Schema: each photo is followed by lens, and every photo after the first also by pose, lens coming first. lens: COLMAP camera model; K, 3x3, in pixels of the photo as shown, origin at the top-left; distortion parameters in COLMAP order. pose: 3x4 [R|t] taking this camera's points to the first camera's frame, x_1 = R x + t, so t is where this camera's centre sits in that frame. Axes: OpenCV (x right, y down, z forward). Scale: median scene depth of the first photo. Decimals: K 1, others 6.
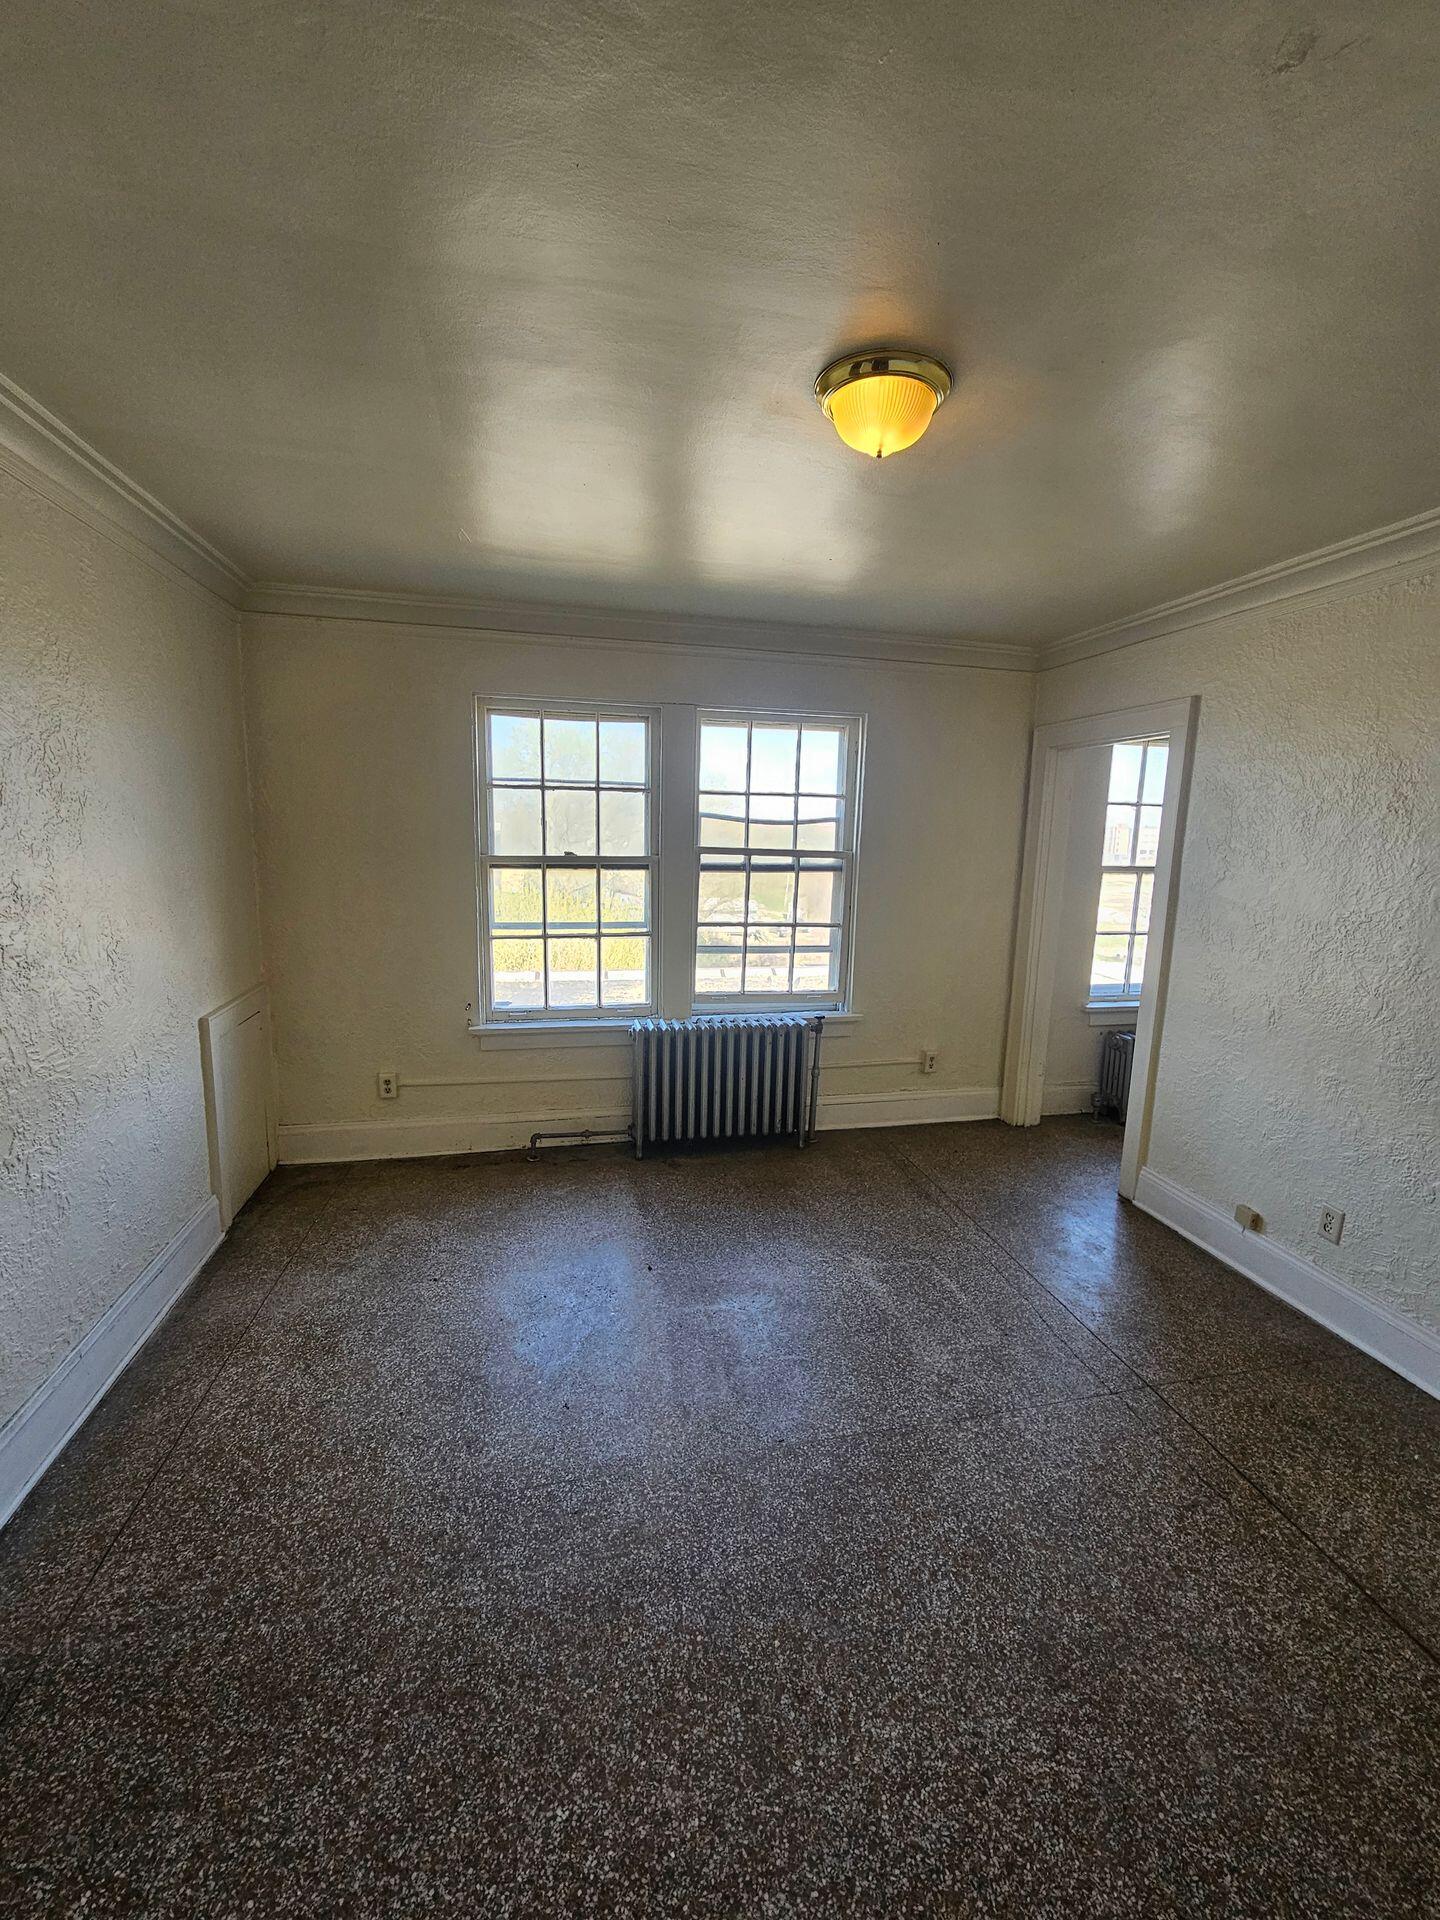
lens RADIAL K [[787.5, 0, 726.6], [0, 787.5, 960.5], [0, 0, 1]] dist [0.000158, -0.000051]
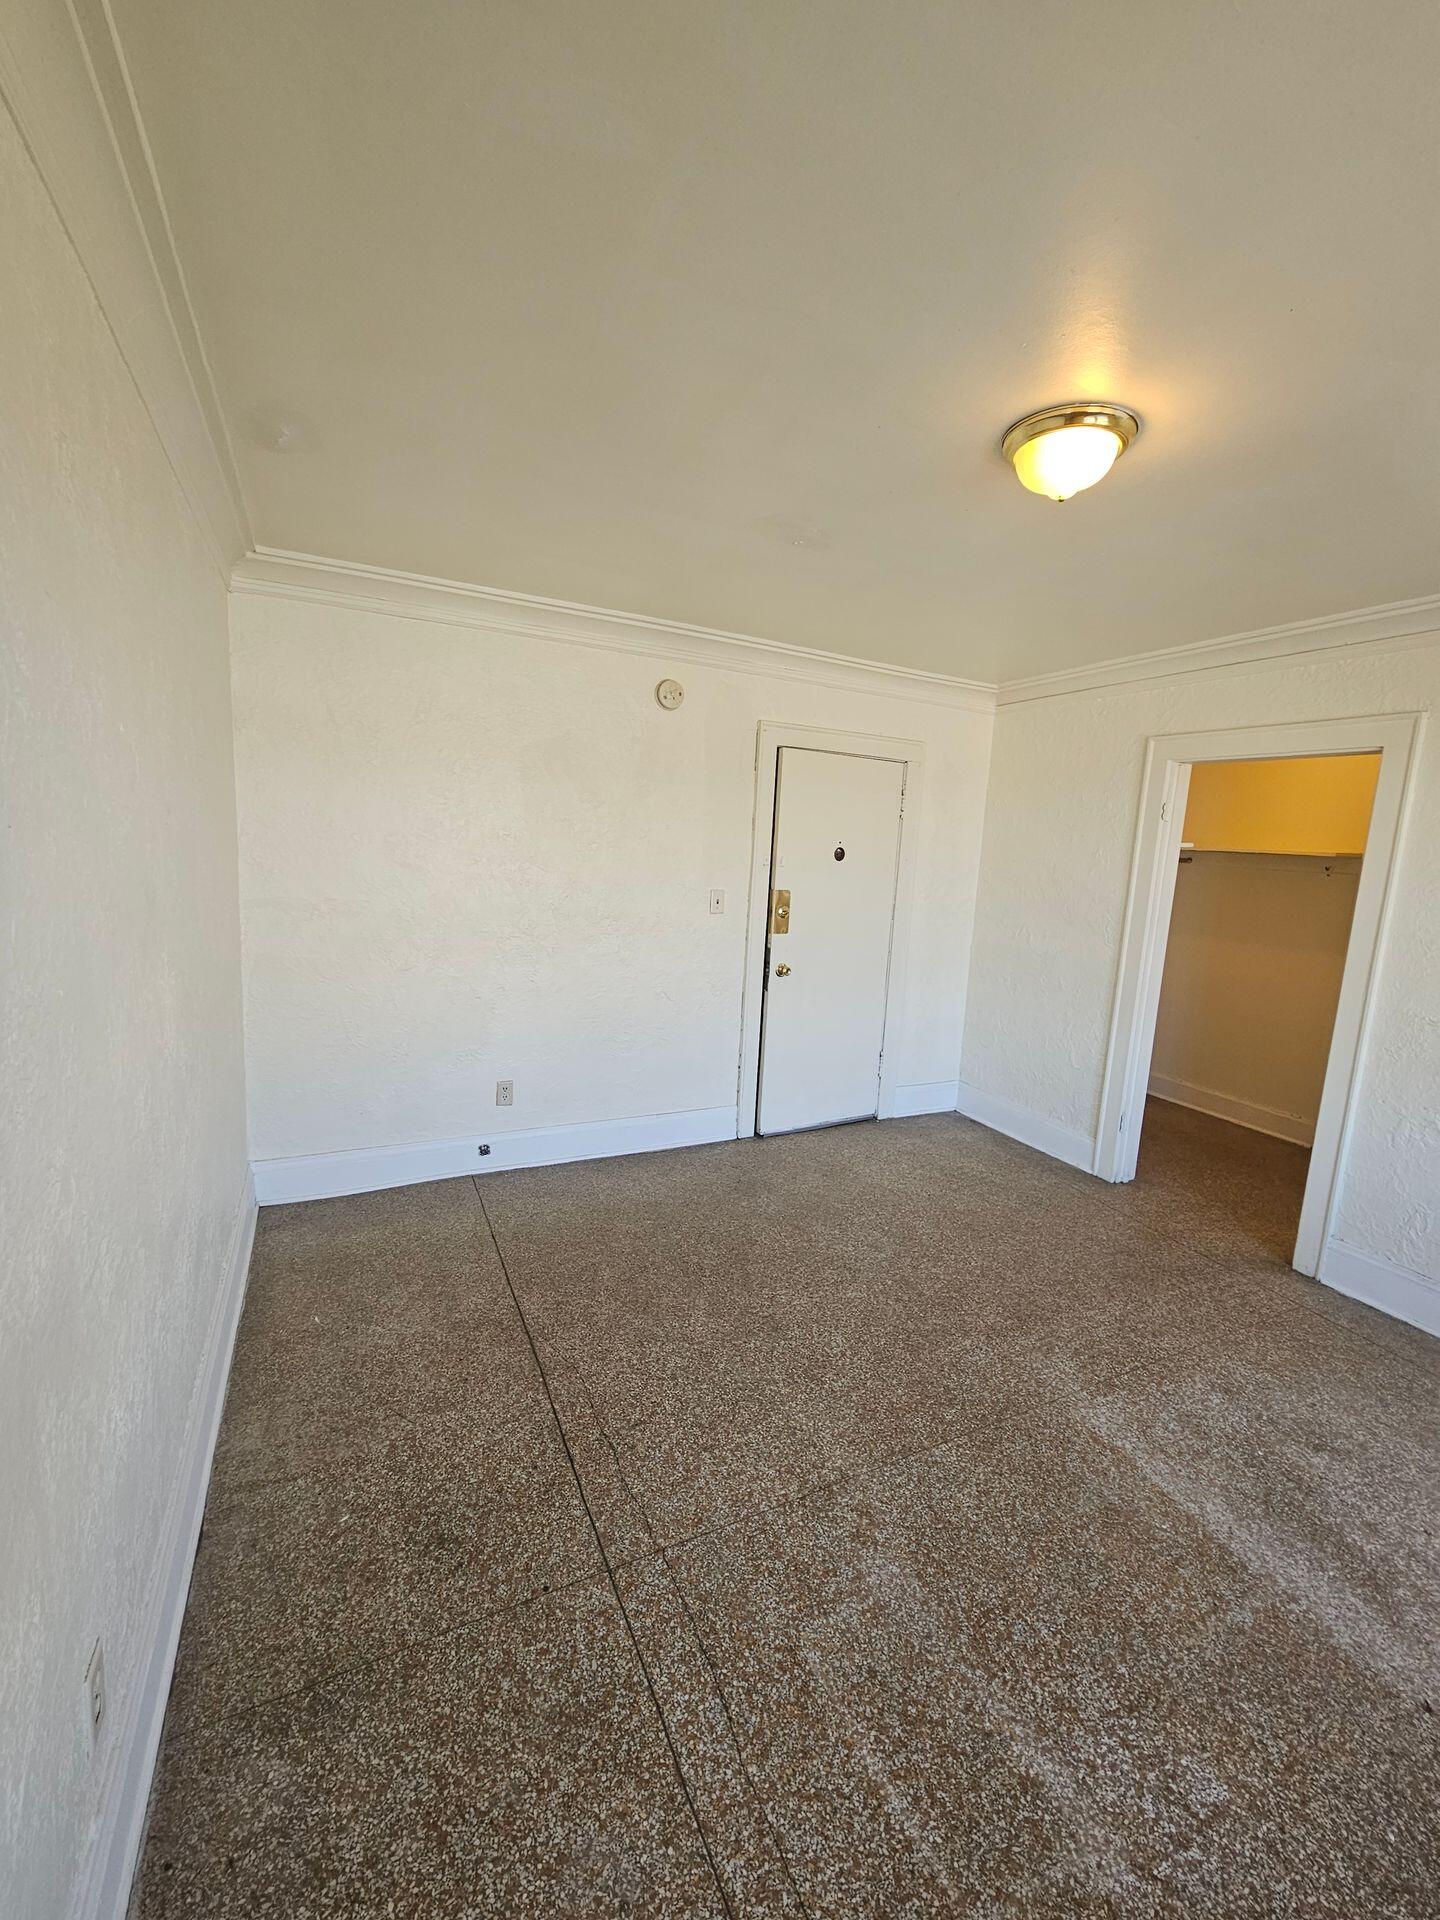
lens RADIAL K [[787.5, 0, 726.6], [0, 787.5, 960.5], [0, 0, 1]] dist [0.000158, -0.000051]
pose [[-0.968418, -0.037727, -0.246463, 0.692053], [-0.115030, 0.944605, 0.307391, -0.261387], [0.221214, 0.326033, -0.919112, 1.656977]]
